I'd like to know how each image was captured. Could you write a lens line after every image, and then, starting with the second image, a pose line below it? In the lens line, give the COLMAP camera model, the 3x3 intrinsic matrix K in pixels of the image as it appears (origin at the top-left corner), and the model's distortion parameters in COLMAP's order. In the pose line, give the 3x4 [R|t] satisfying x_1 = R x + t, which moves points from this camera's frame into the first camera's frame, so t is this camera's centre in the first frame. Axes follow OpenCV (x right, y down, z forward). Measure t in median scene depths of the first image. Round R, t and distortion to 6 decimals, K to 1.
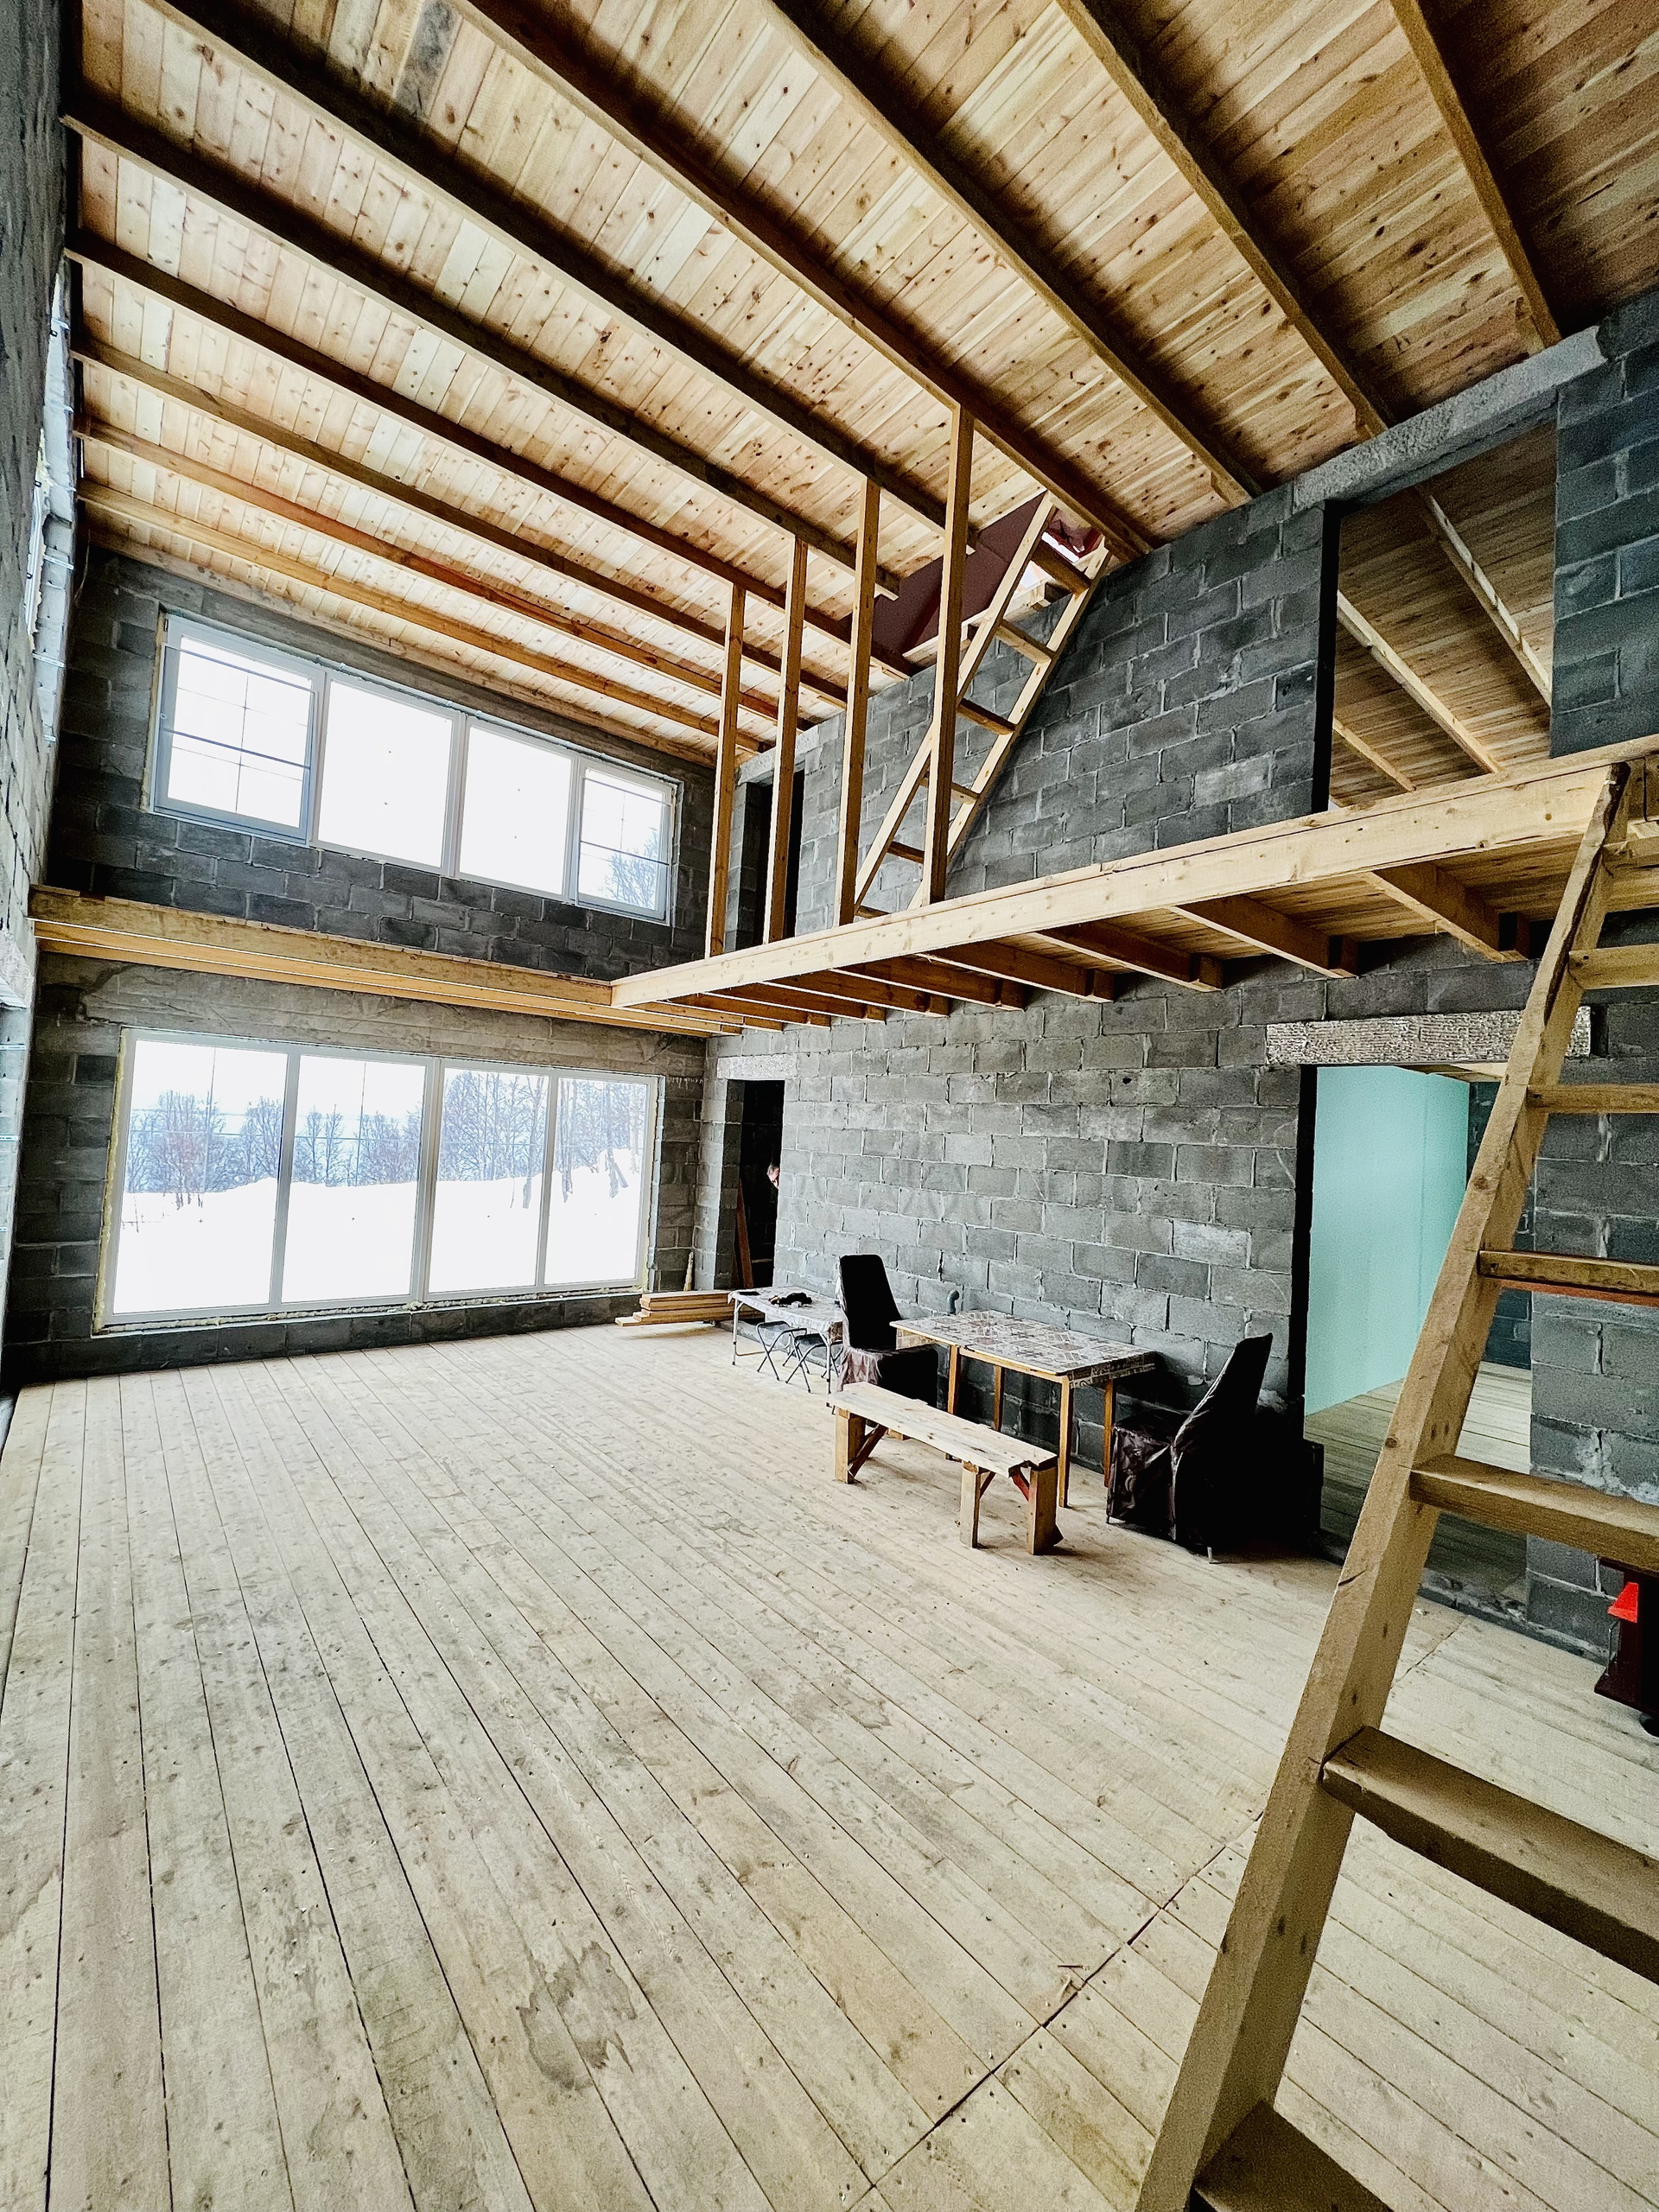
lens RADIAL K [[883.4, 0, 828.4], [0, 883.4, 1099.7], [0, 0, 1]] dist [-0.000100, -0.000880]
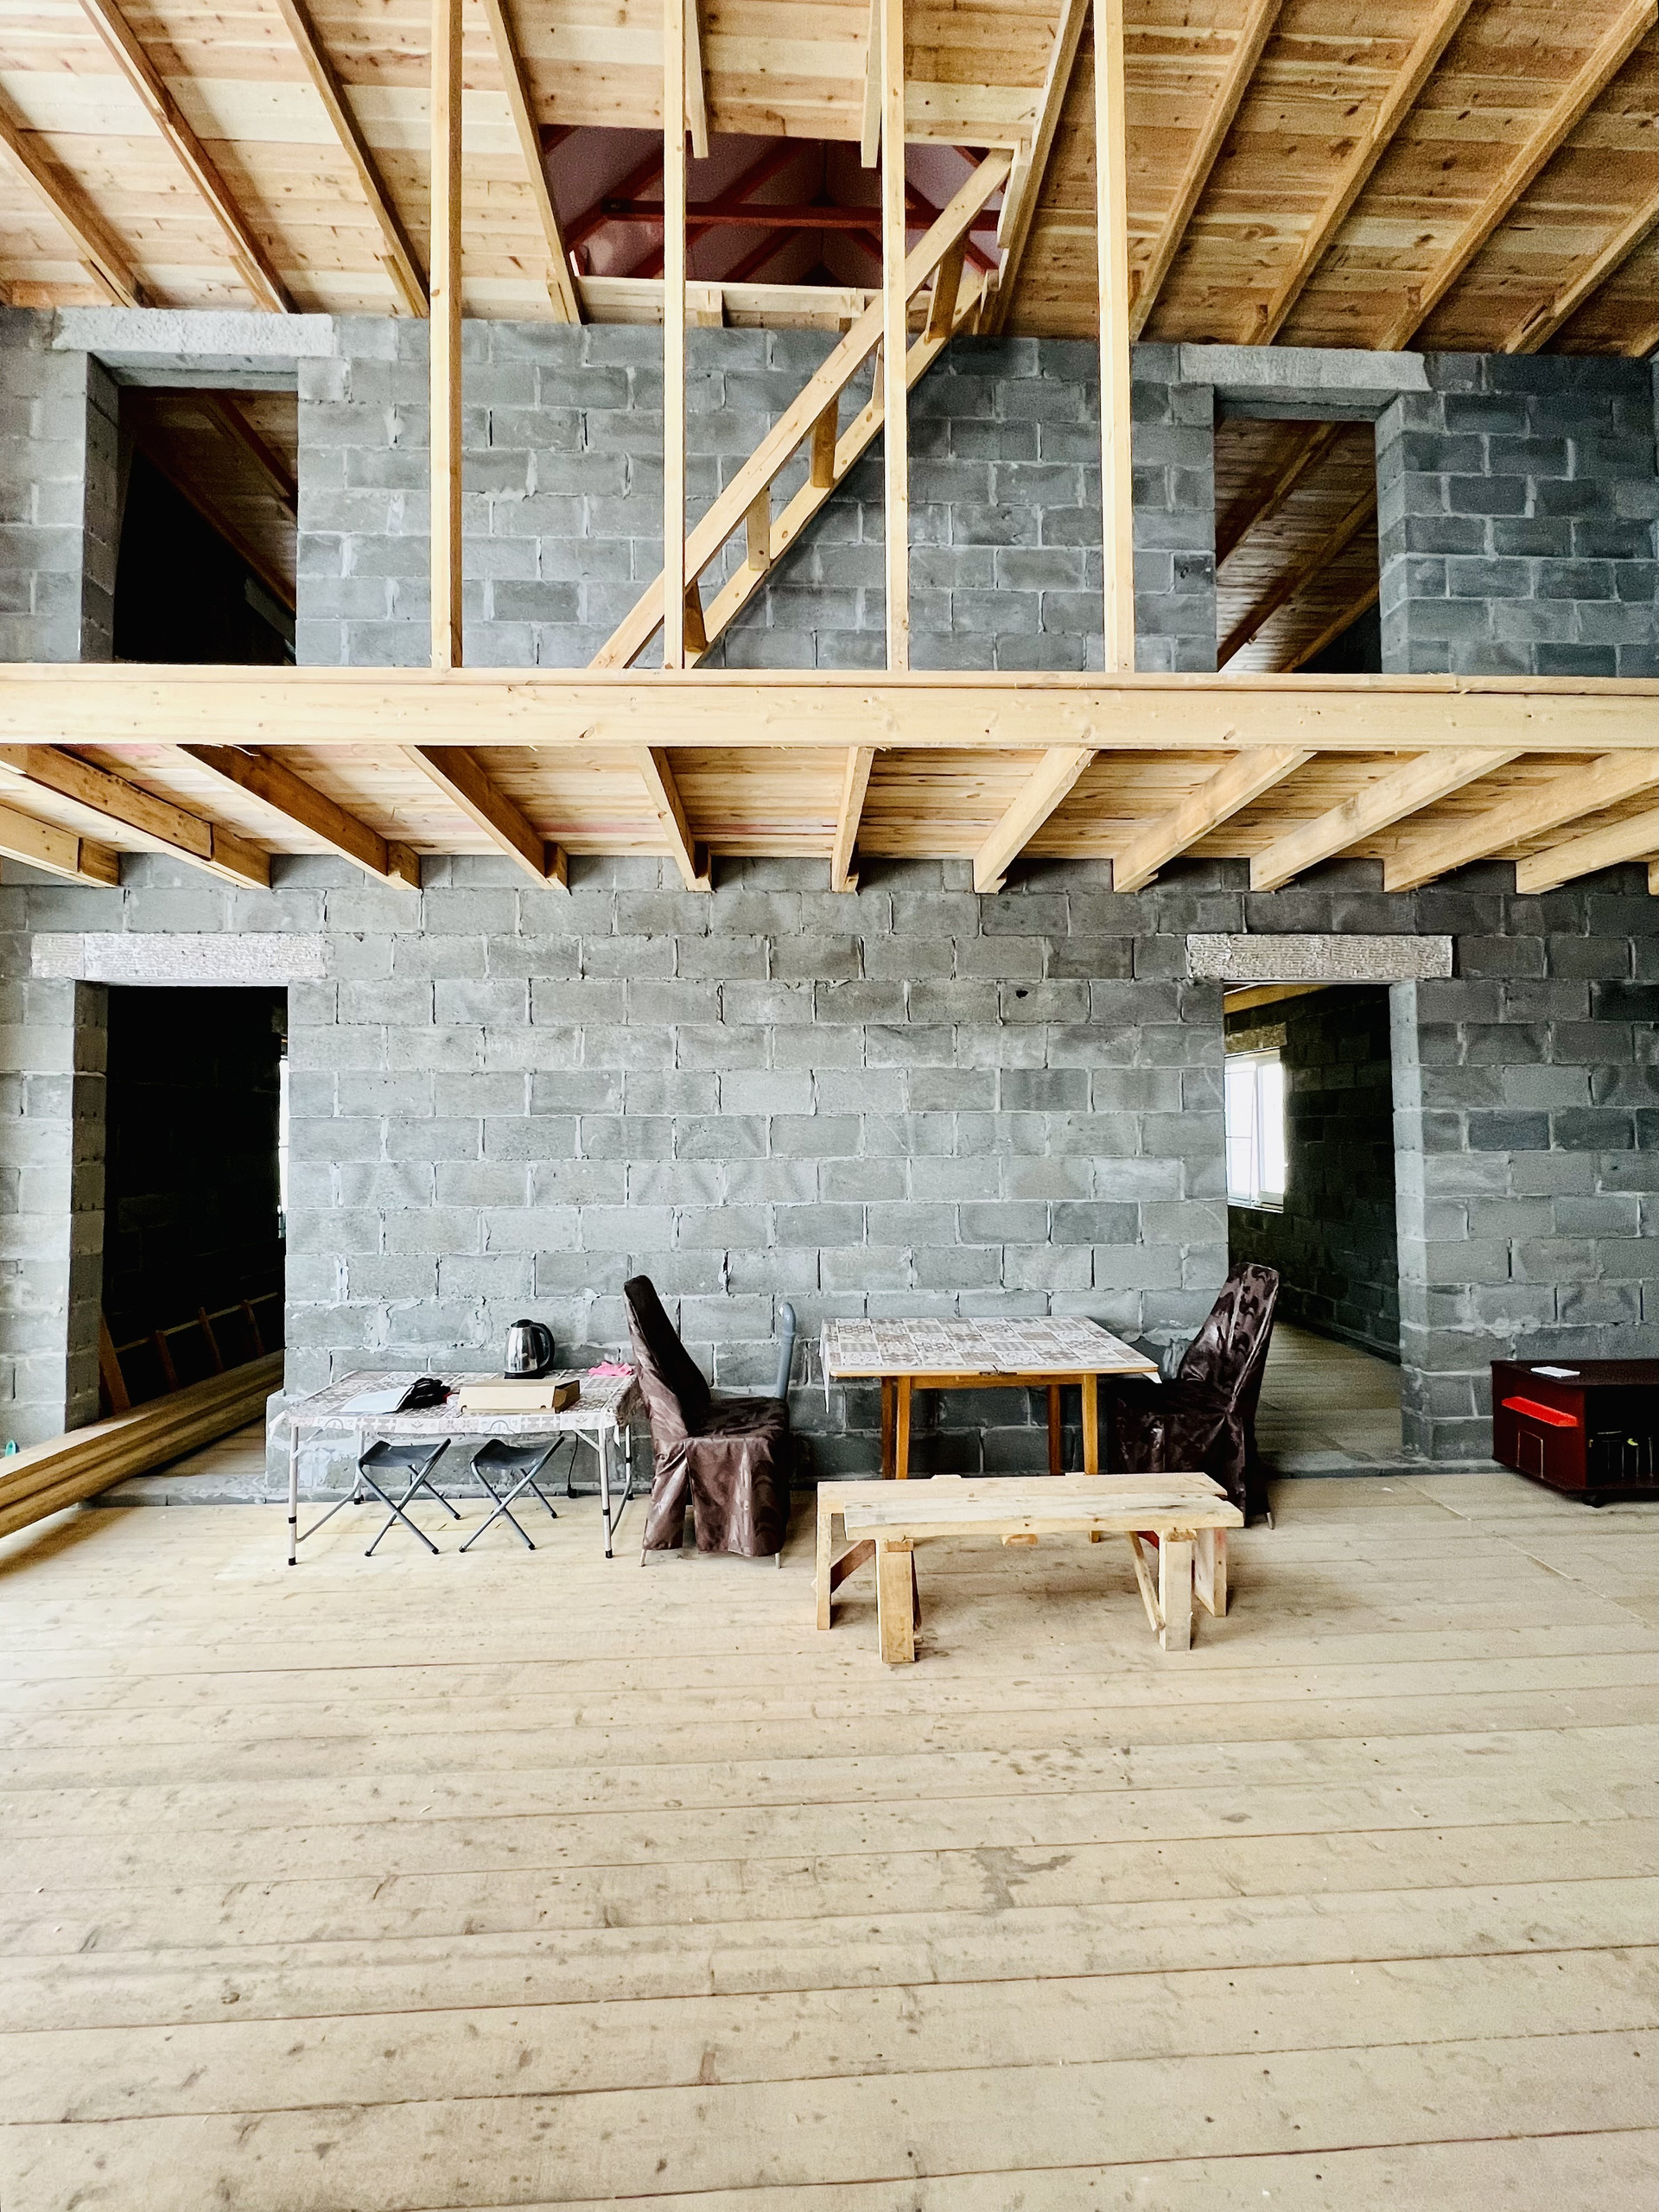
lens RADIAL K [[921.2, 0, 830.6], [0, 921.2, 1100.8], [0, 0, 1]] dist [-0.002249, 0.000572]
pose [[0.597110, -0.036579, 0.801325, -0.449026], [0.009100, 0.999204, 0.038832, 0.042610], [-0.802107, -0.015895, 0.596968, 0.648304]]
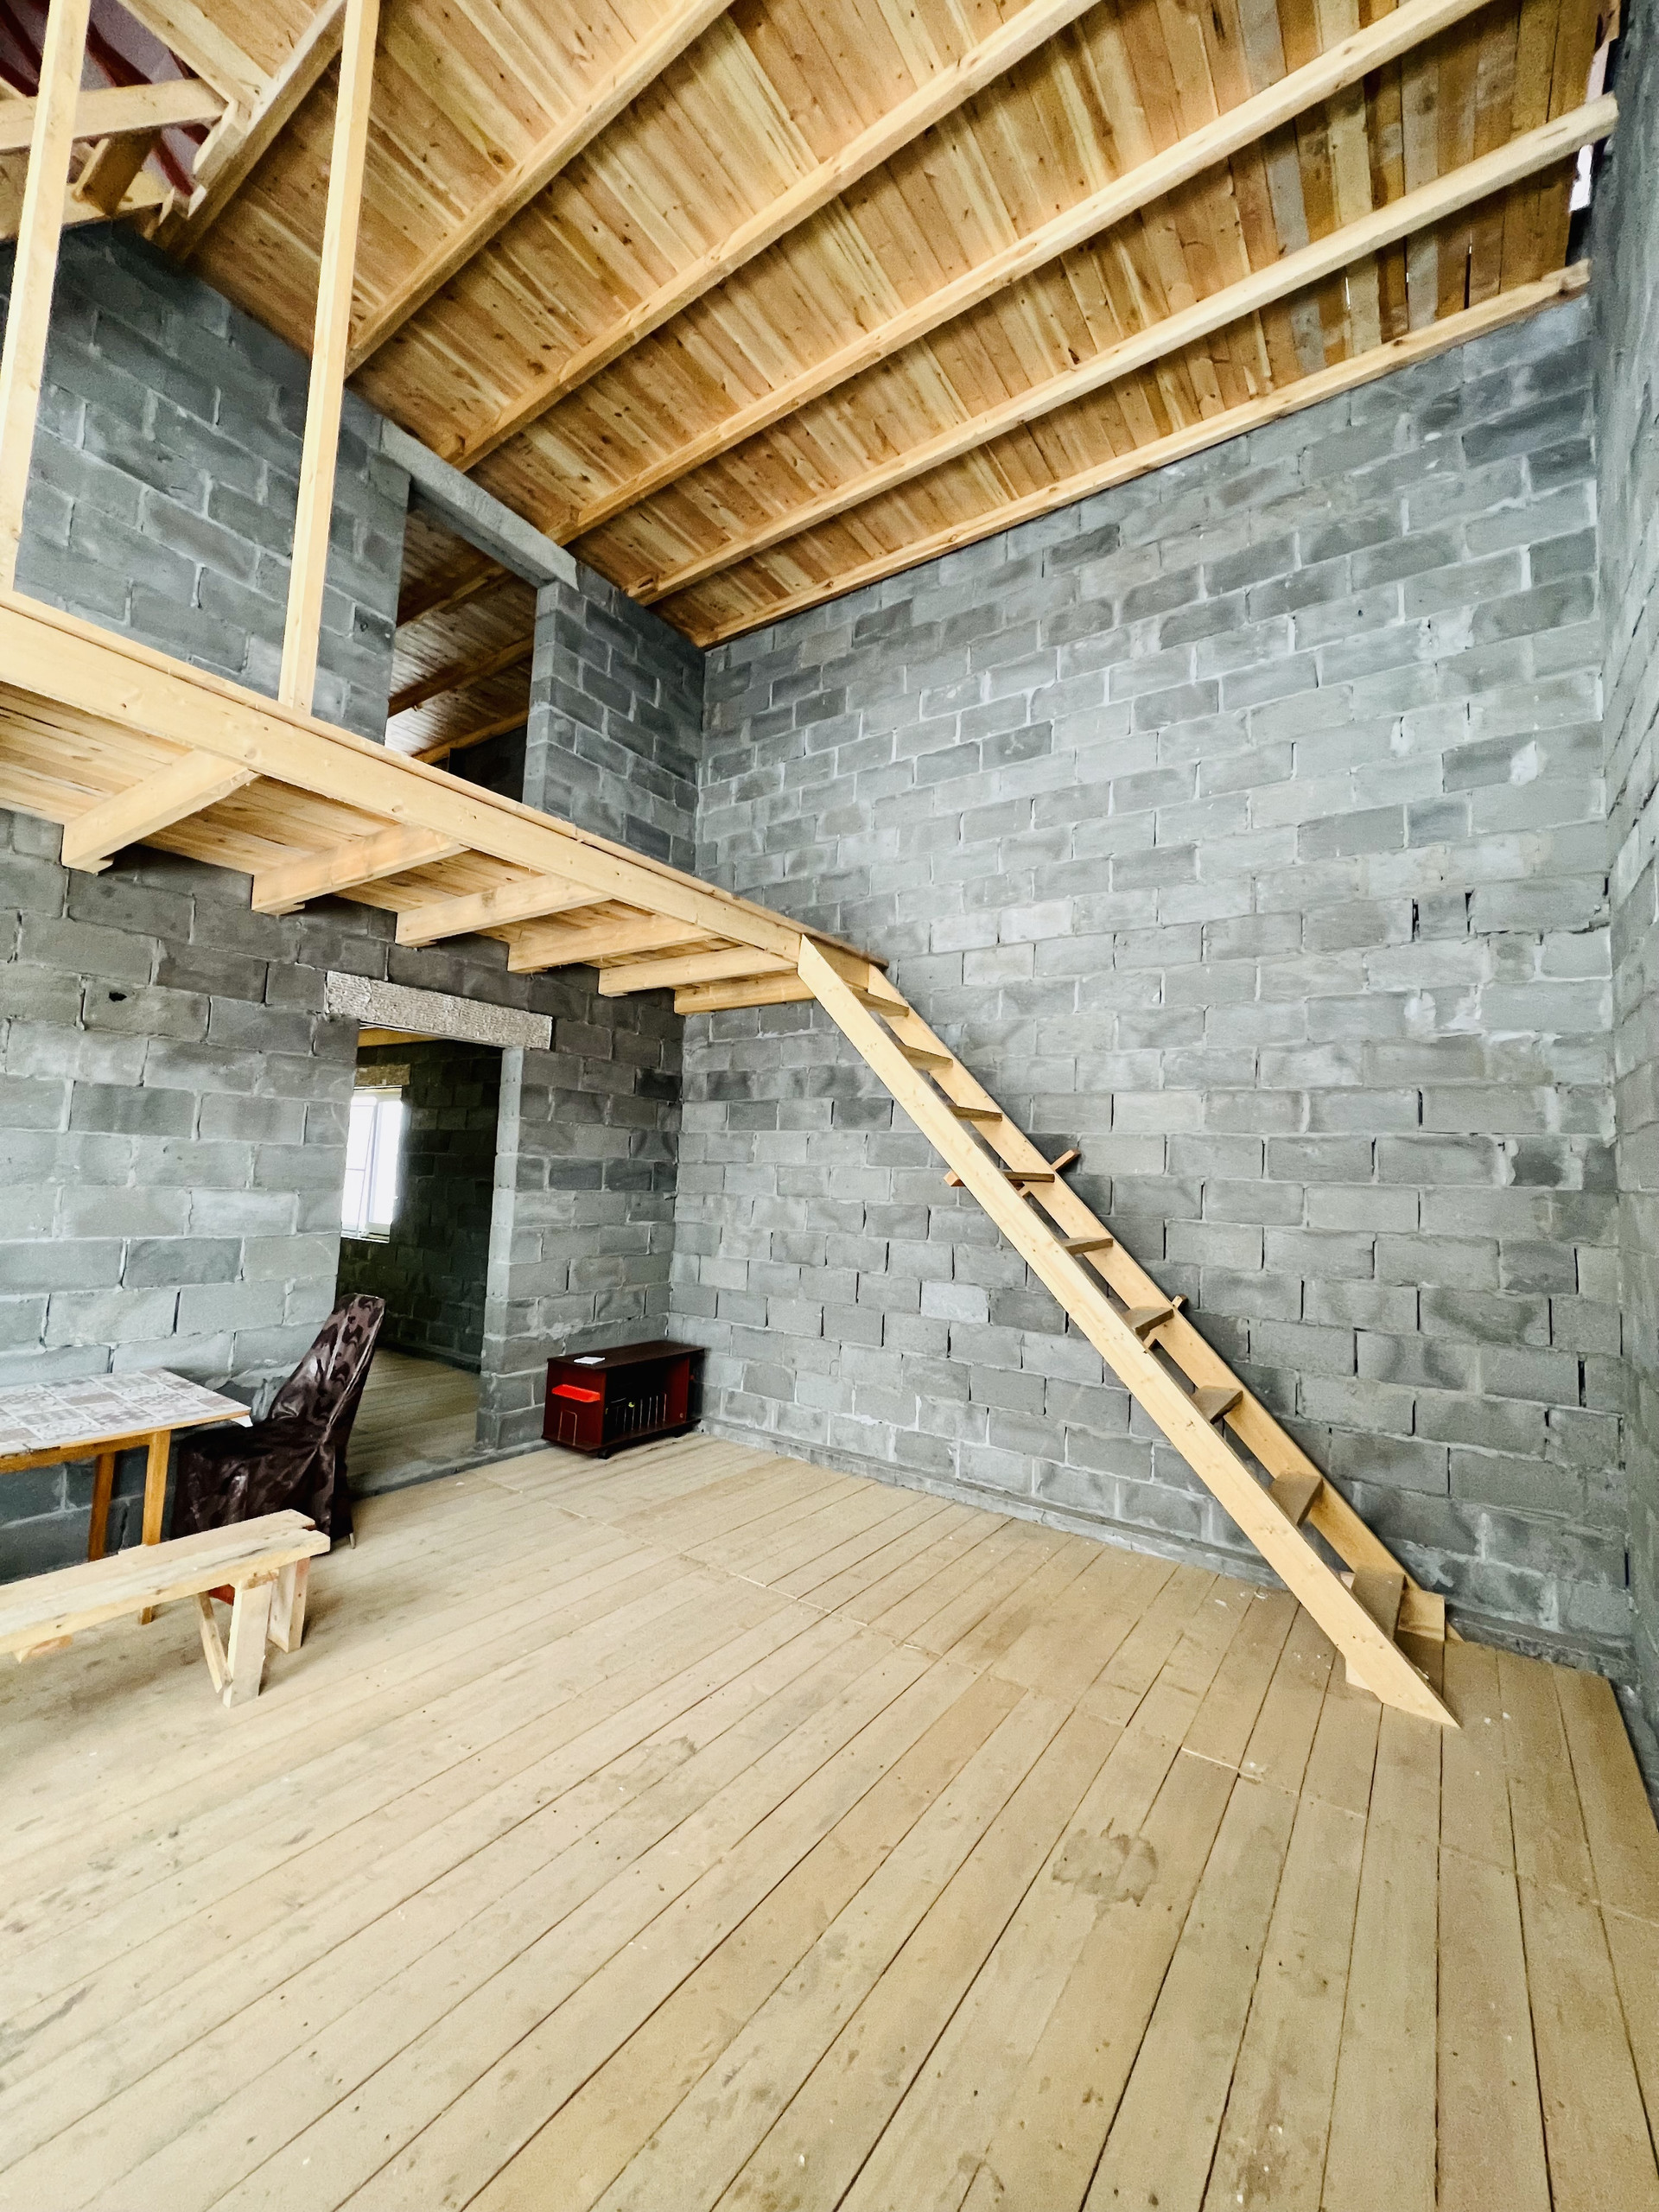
lens RADIAL K [[883.4, 0, 840.0], [0, 883.4, 1100.1], [0, 0, 1]] dist [-0.000100, -0.000880]
pose [[-0.277883, 0.013541, 0.960520, -0.490586], [-0.095342, 0.994575, -0.041604, 0.034527], [-0.955872, -0.103139, -0.275084, 0.651413]]
